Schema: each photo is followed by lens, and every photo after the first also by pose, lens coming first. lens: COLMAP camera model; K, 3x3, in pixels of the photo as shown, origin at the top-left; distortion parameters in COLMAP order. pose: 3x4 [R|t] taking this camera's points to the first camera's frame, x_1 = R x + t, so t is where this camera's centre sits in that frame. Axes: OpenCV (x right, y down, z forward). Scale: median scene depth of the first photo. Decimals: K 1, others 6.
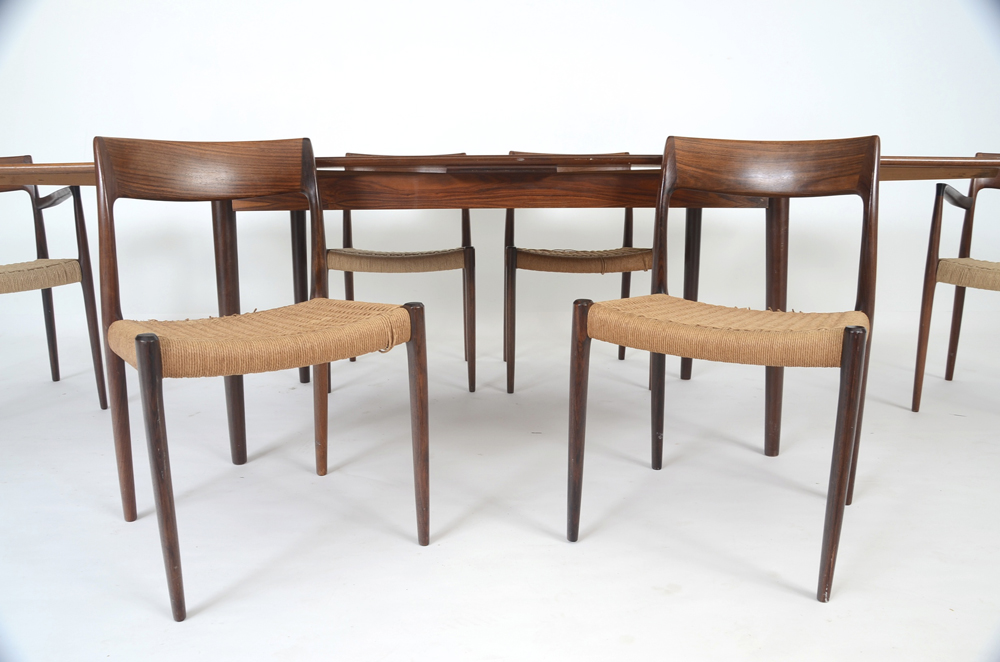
lens RADIAL K [[772.4, 0, 500.9], [0, 772.4, 343.8], [0, 0, 1]] dist [-0.146887, 0.106746]
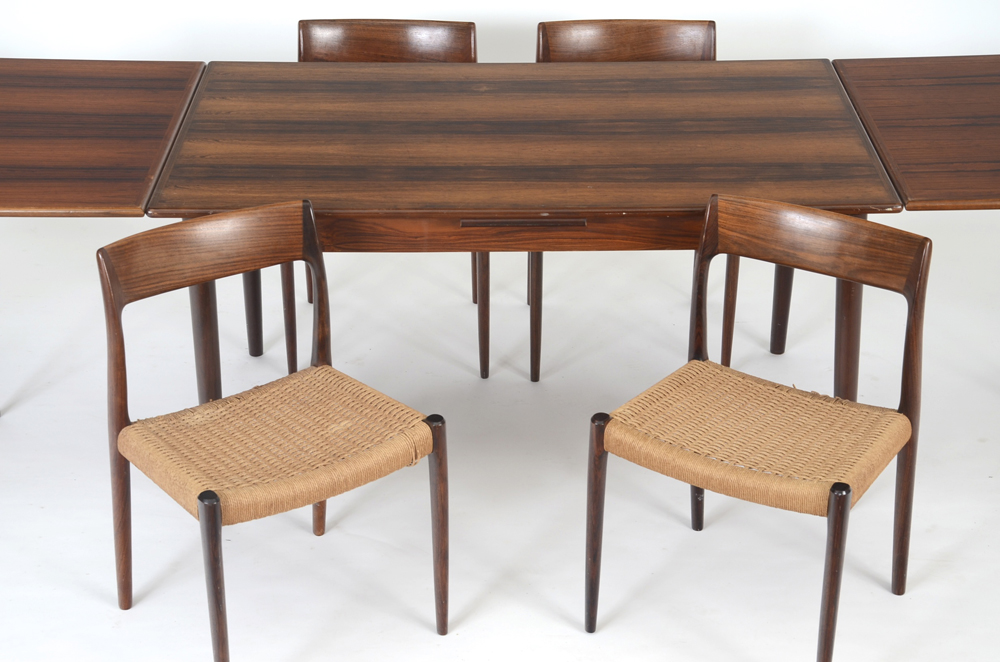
lens RADIAL K [[1898.2, 0, 500.0], [0, 1898.2, 331.0], [0, 0, 1]] dist [0.344096, 0.003639]
pose [[0.999843, 0.009157, -0.015189, 0.008388], [-0.005118, 0.968934, 0.247265, -0.630013], [0.016981, -0.247148, 0.968829, -1.132478]]
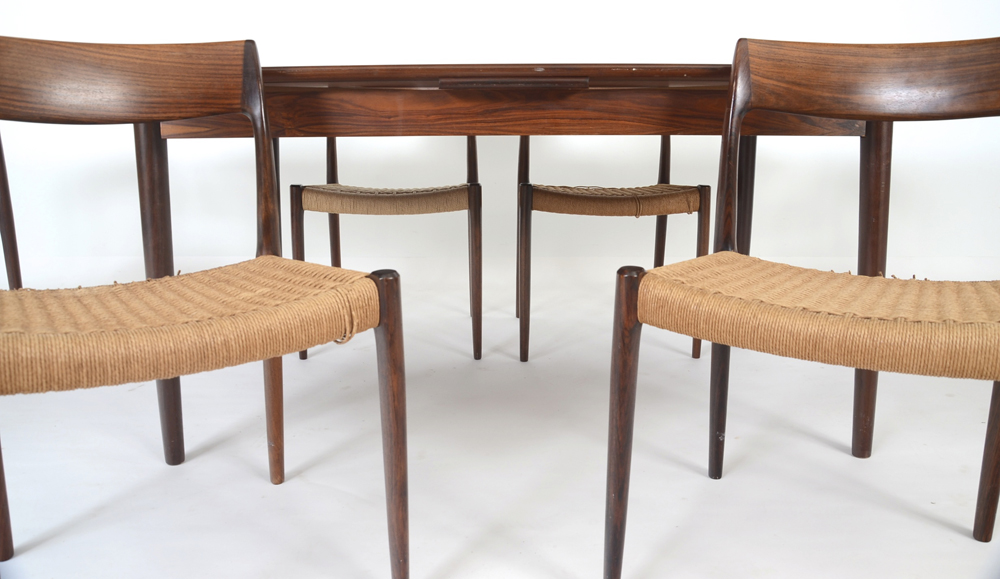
lens RADIAL K [[771.3, 0, 501.6], [0, 771.3, 261.4], [0, 0, 1]] dist [-0.140884, 0.100251]
pose [[0.999851, 0.004514, -0.016658, 0.002284], [-0.004797, 0.999844, -0.017004, -0.040192], [0.016579, 0.017082, 0.999717, 0.250847]]
